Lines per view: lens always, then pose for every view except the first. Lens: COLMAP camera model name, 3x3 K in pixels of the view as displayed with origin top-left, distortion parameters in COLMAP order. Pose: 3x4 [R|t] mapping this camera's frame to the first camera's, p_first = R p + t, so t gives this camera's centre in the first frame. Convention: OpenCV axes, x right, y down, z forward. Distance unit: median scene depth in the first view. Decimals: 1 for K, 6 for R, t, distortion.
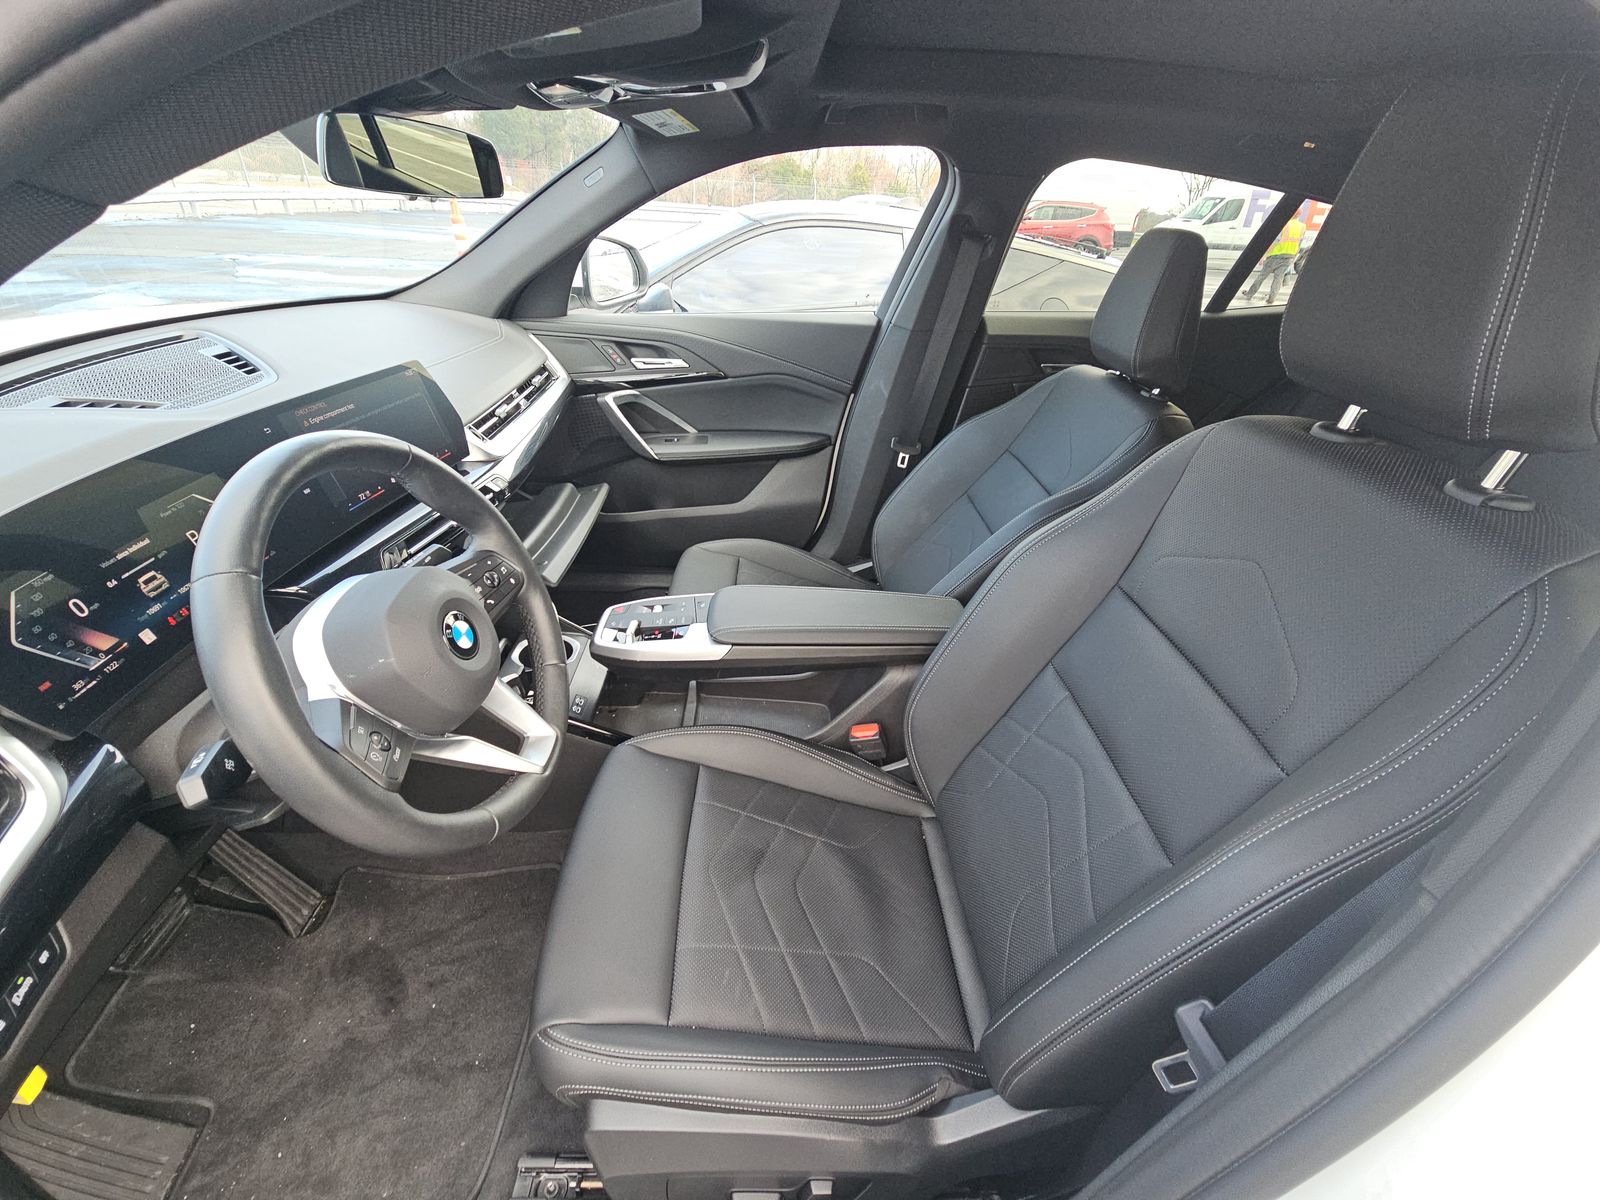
lens RADIAL K [[653.4, 0, 799.1], [0, 653.4, 602.7], [0, 0, 1]] dist [0.009908, -0.008398]
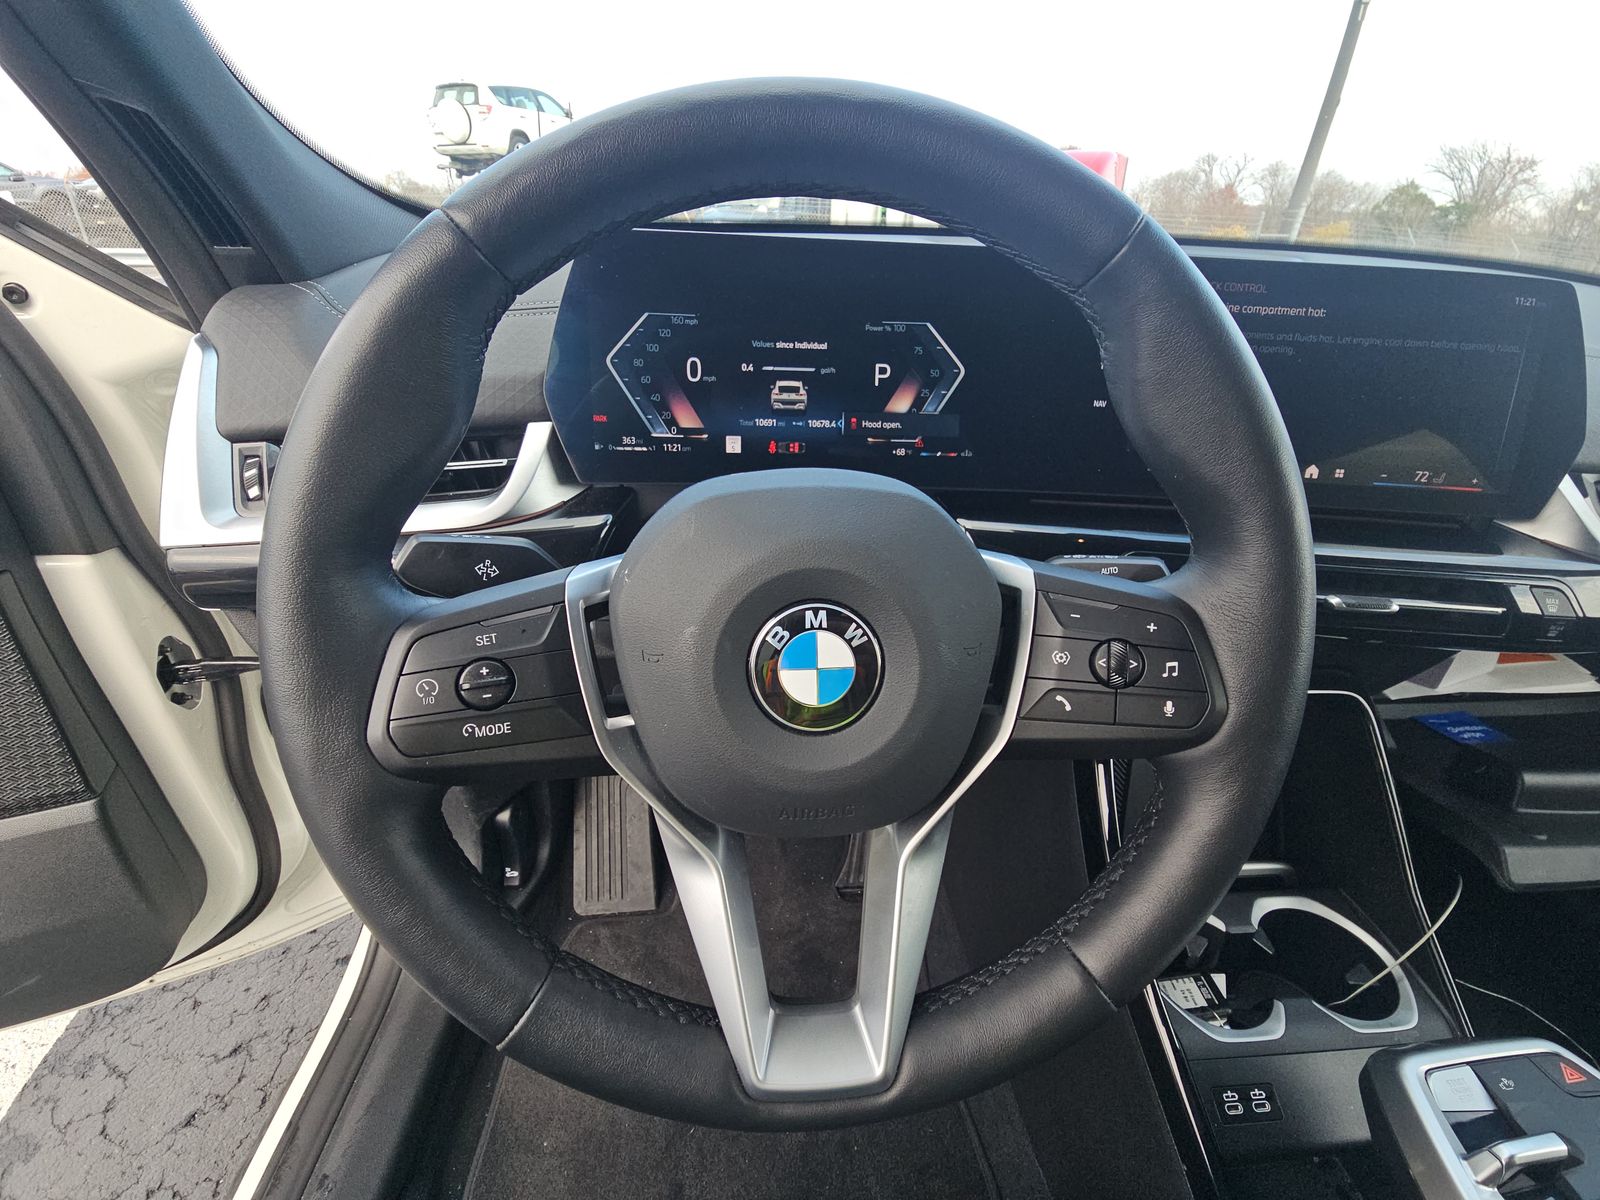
lens RADIAL K [[647.8, 0, 781.7], [0, 647.8, 606.5], [0, 0, 1]] dist [0.010452, -0.009016]
pose [[0.039481, 0.417966, -0.907604, -0.079048], [-0.558362, 0.762495, 0.326853, -0.031181], [0.828657, 0.493867, 0.263480, 0.343931]]
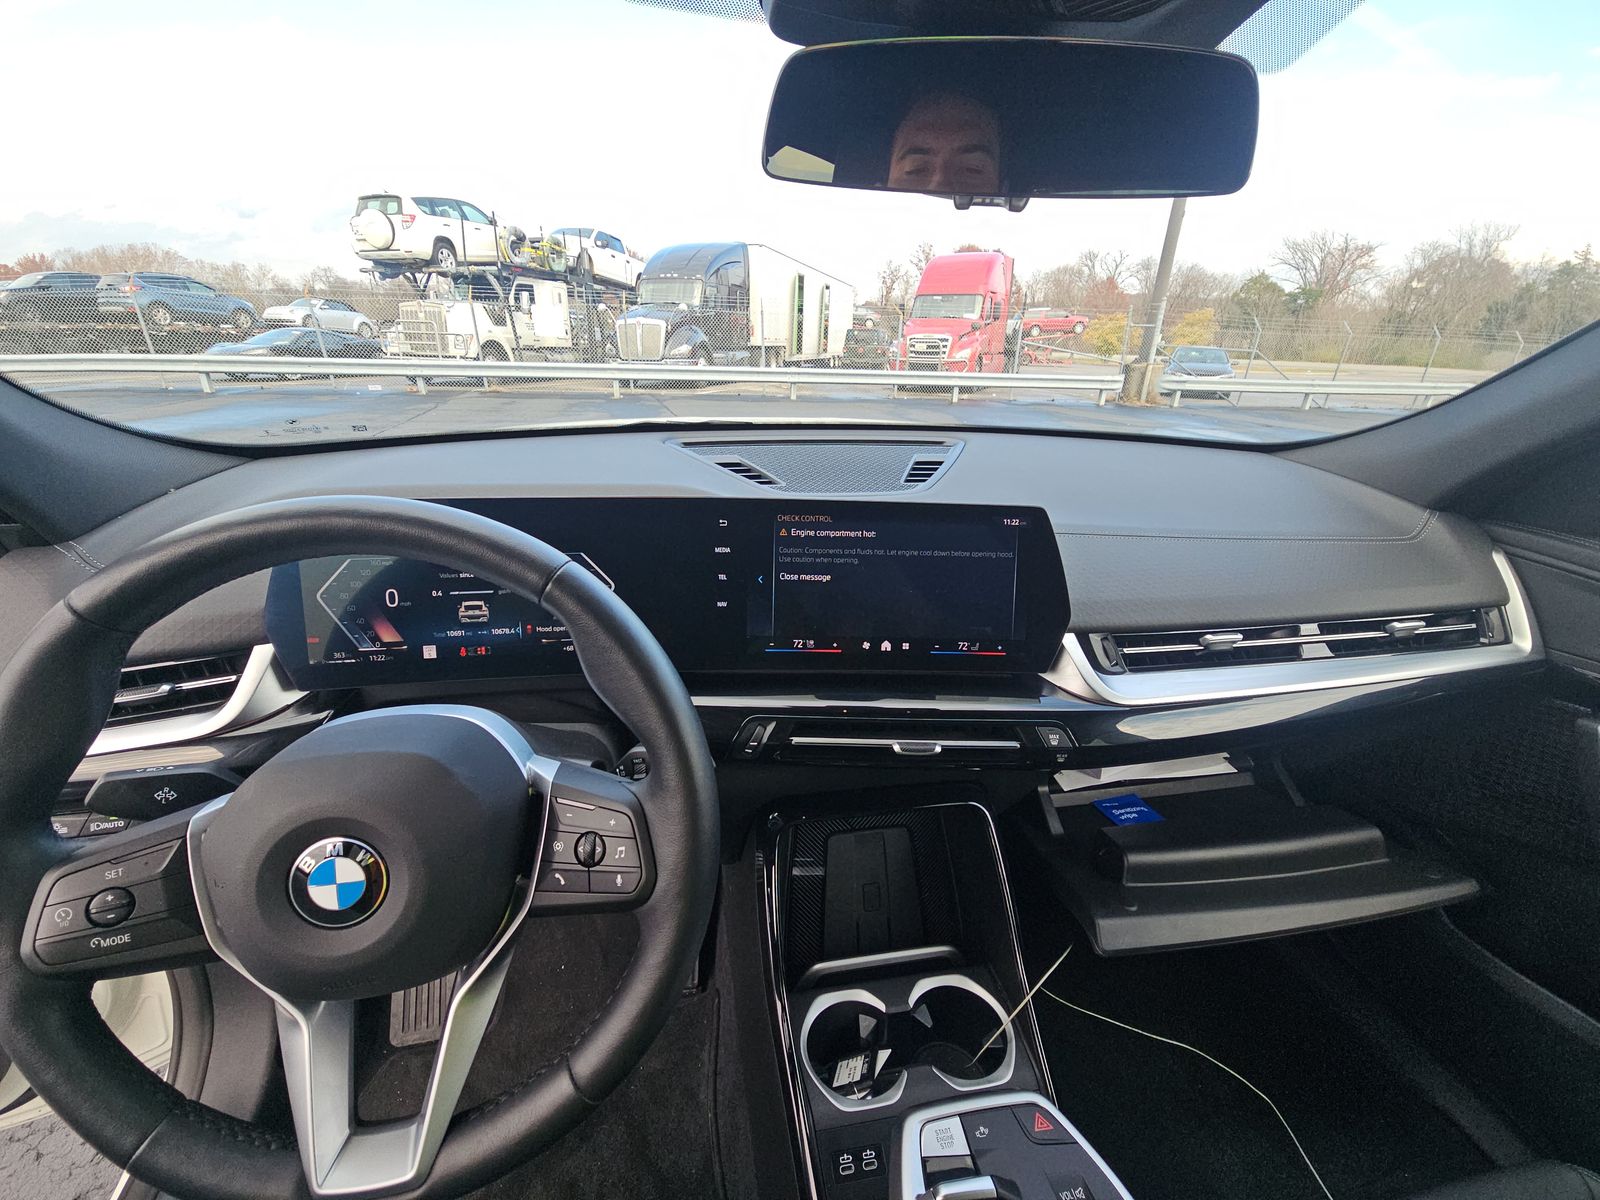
lens RADIAL K [[653.4, 0, 799.1], [0, 653.4, 602.7], [0, 0, 1]] dist [0.009908, -0.008398]
pose [[0.140095, 0.317200, -0.937954, -0.007658], [-0.538205, 0.819524, 0.196762, -0.182956], [0.831089, 0.477246, 0.285530, 0.418851]]
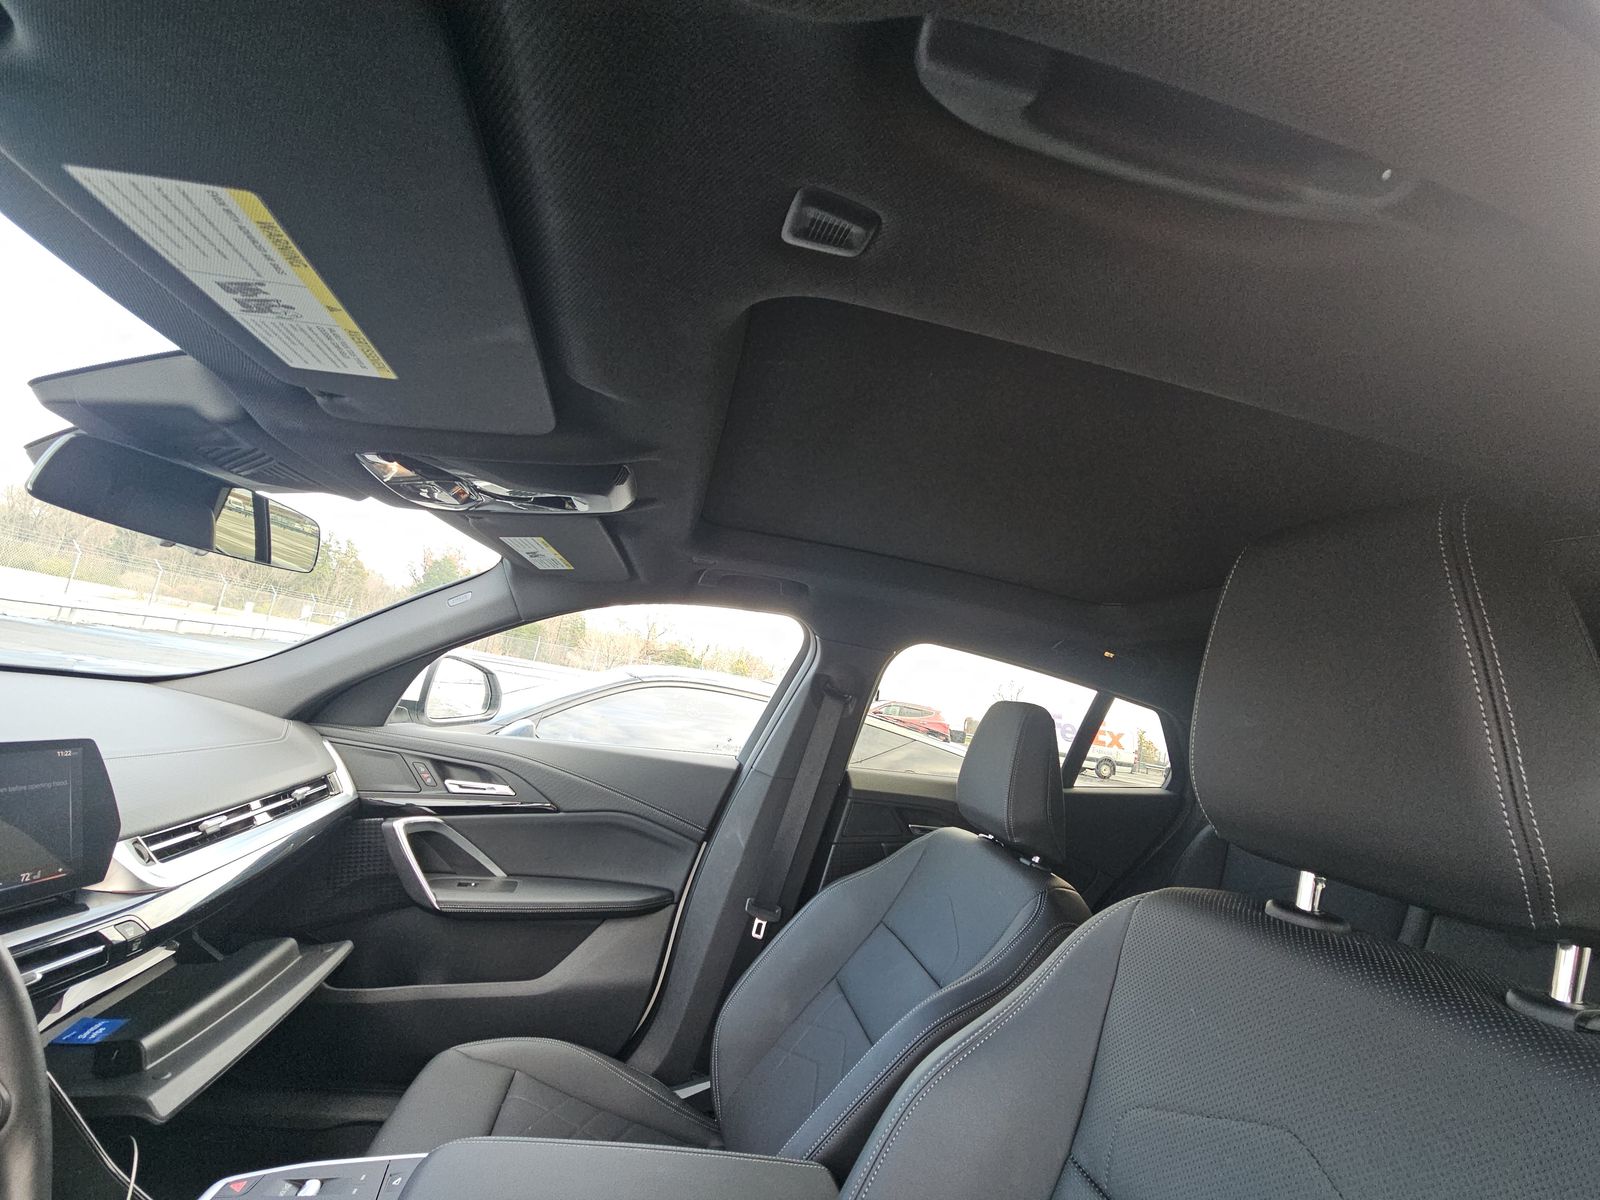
lens RADIAL K [[653.4, 0, 799.1], [0, 653.4, 602.7], [0, 0, 1]] dist [0.009908, -0.008398]
pose [[0.979842, 0.129633, 0.152004, 0.032780], [-0.005960, 0.779507, -0.626365, -0.024253], [-0.199686, 0.612832, 0.764566, 0.122013]]
